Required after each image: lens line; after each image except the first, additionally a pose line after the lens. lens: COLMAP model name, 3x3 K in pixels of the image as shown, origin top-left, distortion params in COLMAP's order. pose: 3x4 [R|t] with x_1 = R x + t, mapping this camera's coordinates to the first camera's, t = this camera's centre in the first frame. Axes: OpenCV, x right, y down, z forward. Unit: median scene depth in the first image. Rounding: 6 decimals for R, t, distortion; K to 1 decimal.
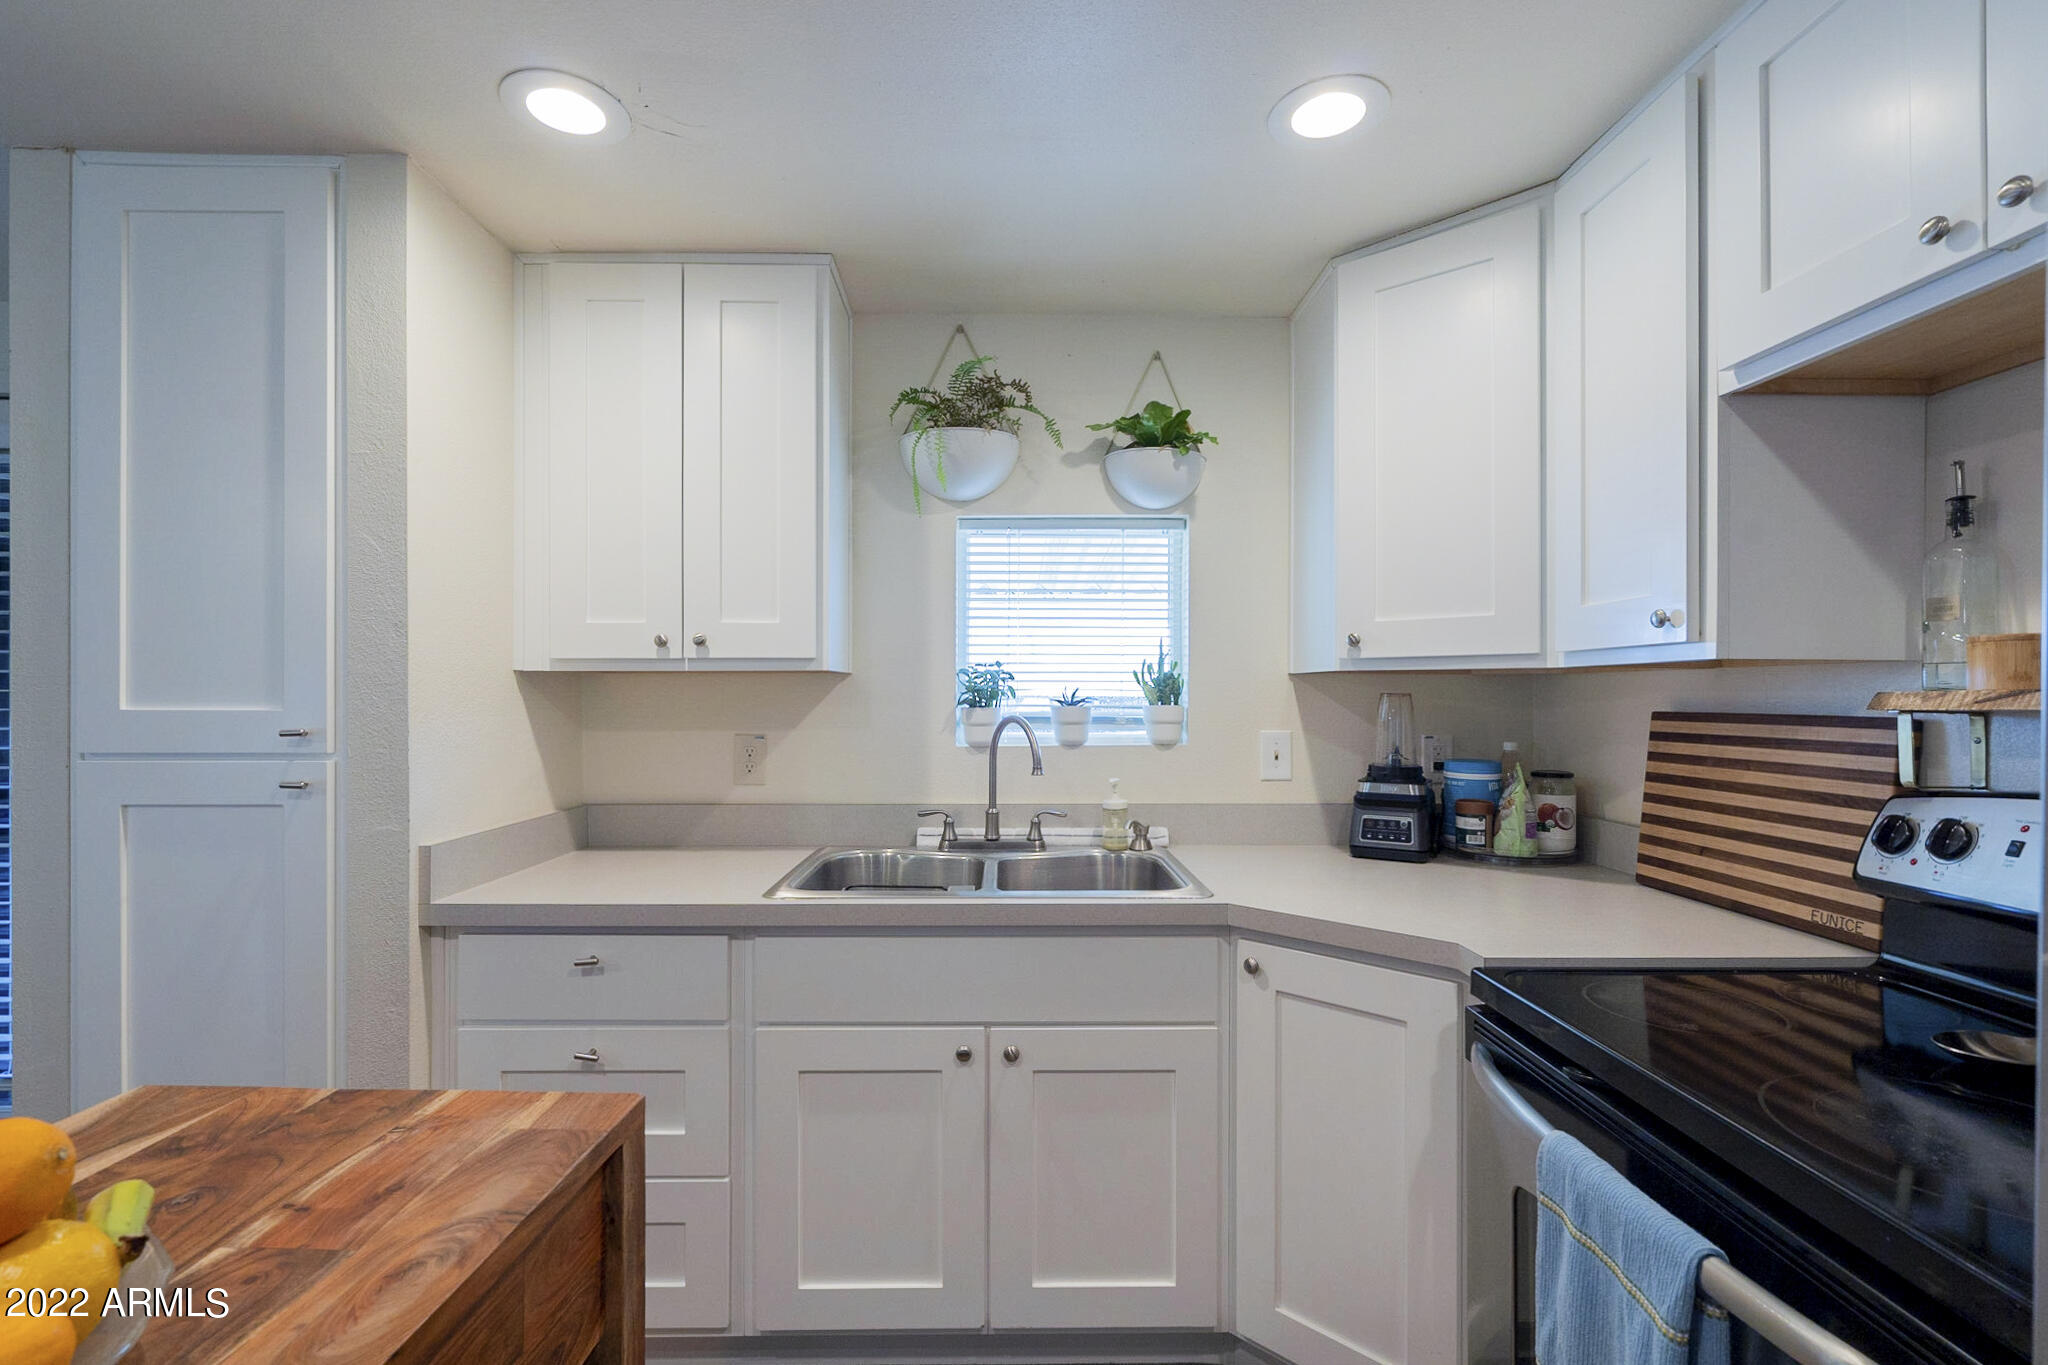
lens RADIAL K [[919.7, 0, 1024.3], [0, 919.7, 691.5], [0, 0, 1]] dist [0.000628, 0.000867]
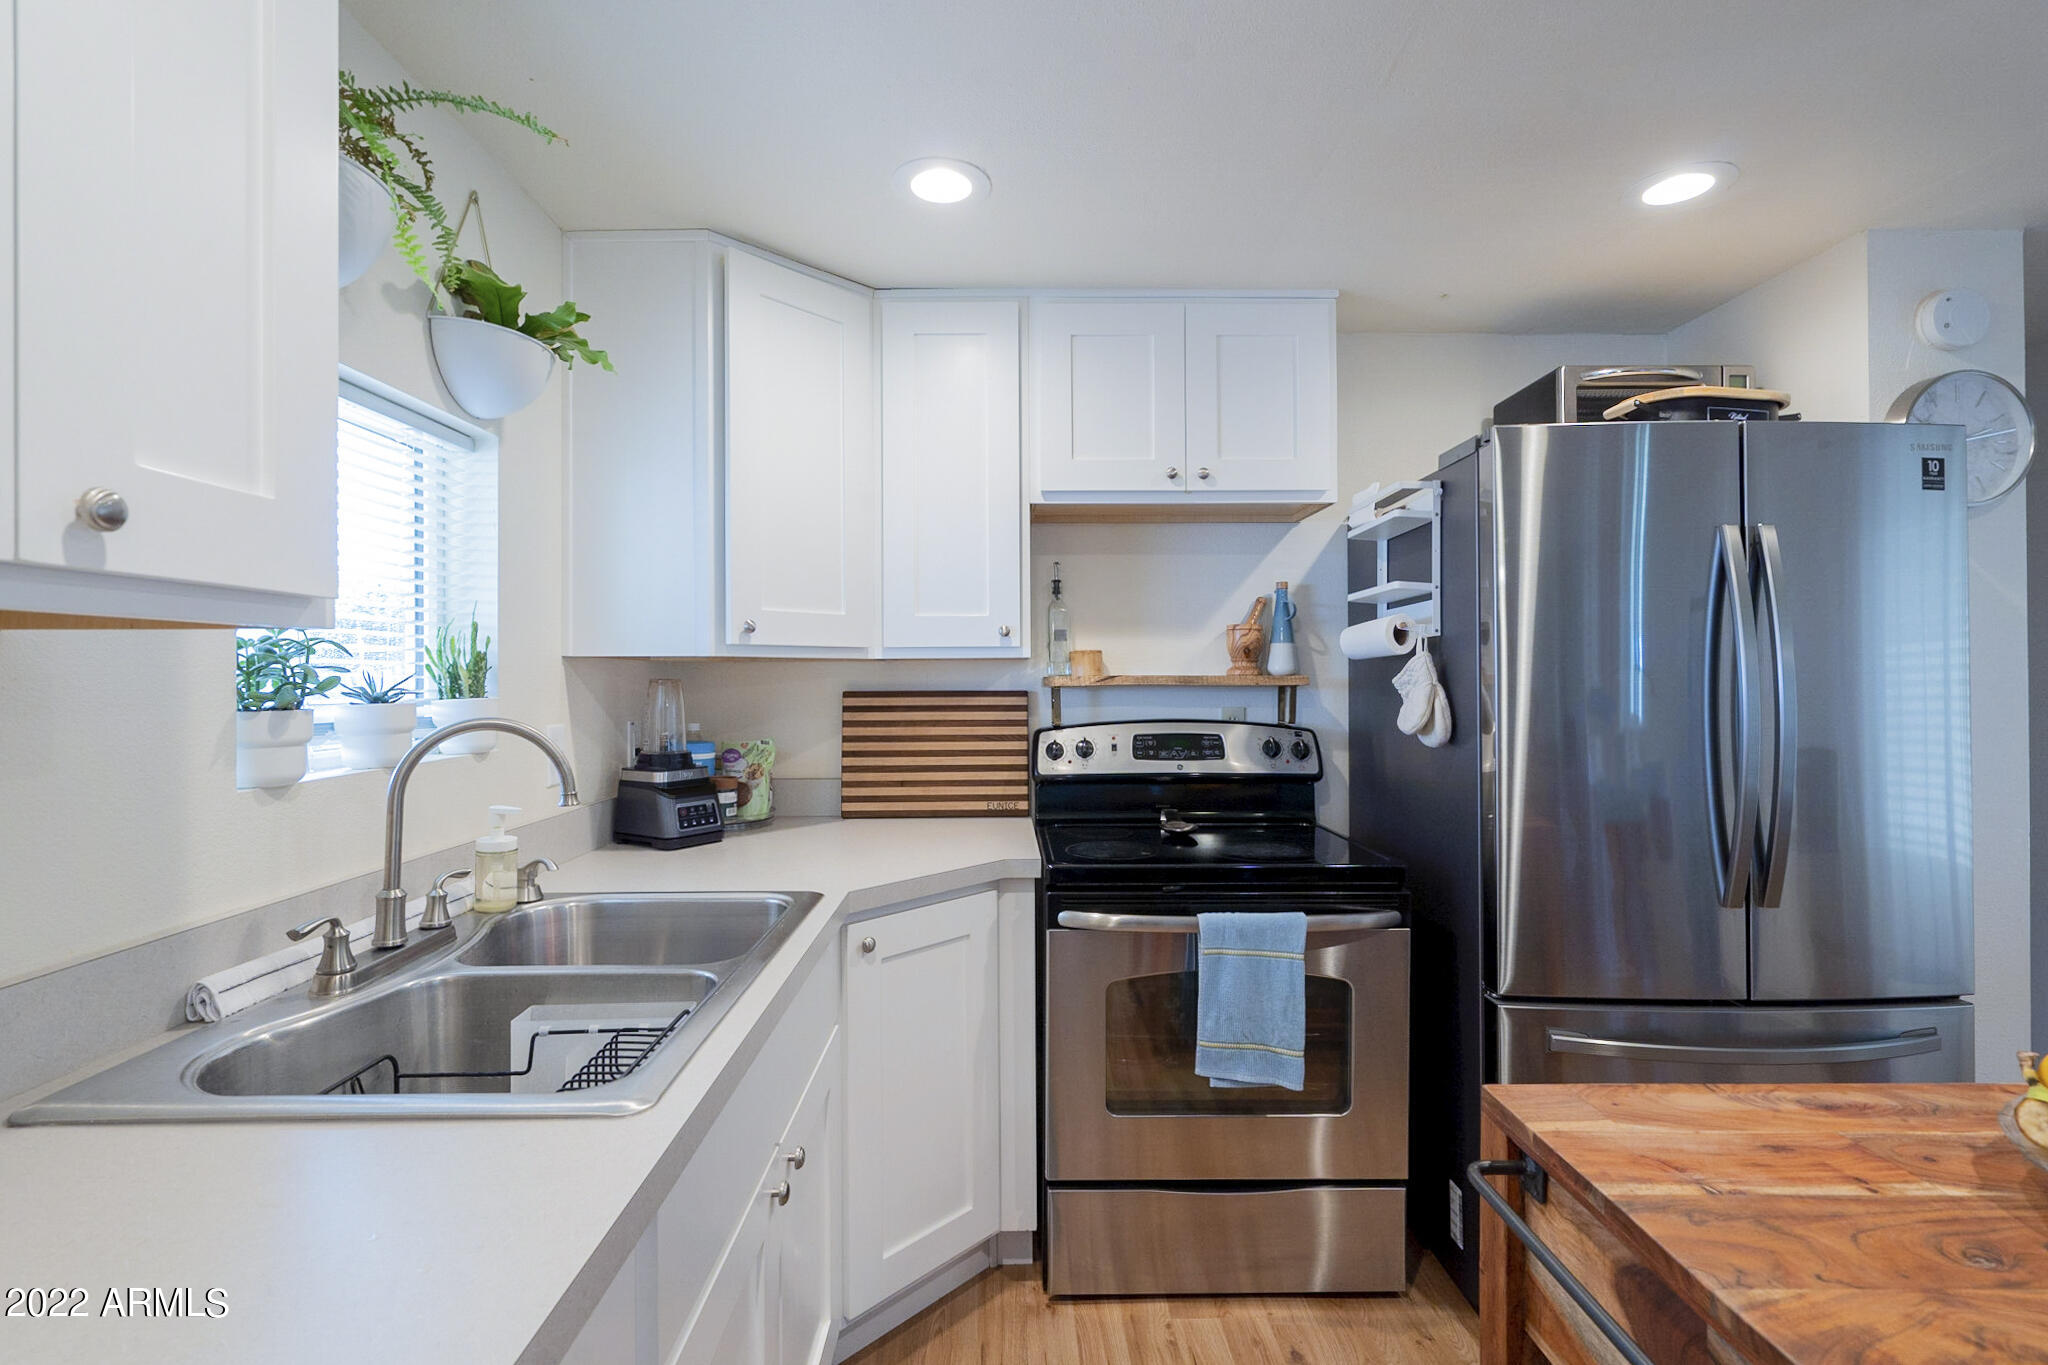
lens RADIAL K [[919.7, 0, 1019.8], [0, 919.7, 670.0], [0, 0, 1]] dist [0.000628, 0.000867]
pose [[0.014855, 0.005903, 0.999872, -0.686710], [0.000690, 0.999982, -0.005914, -0.001855], [-0.999889, 0.000778, 0.014850, 0.719452]]
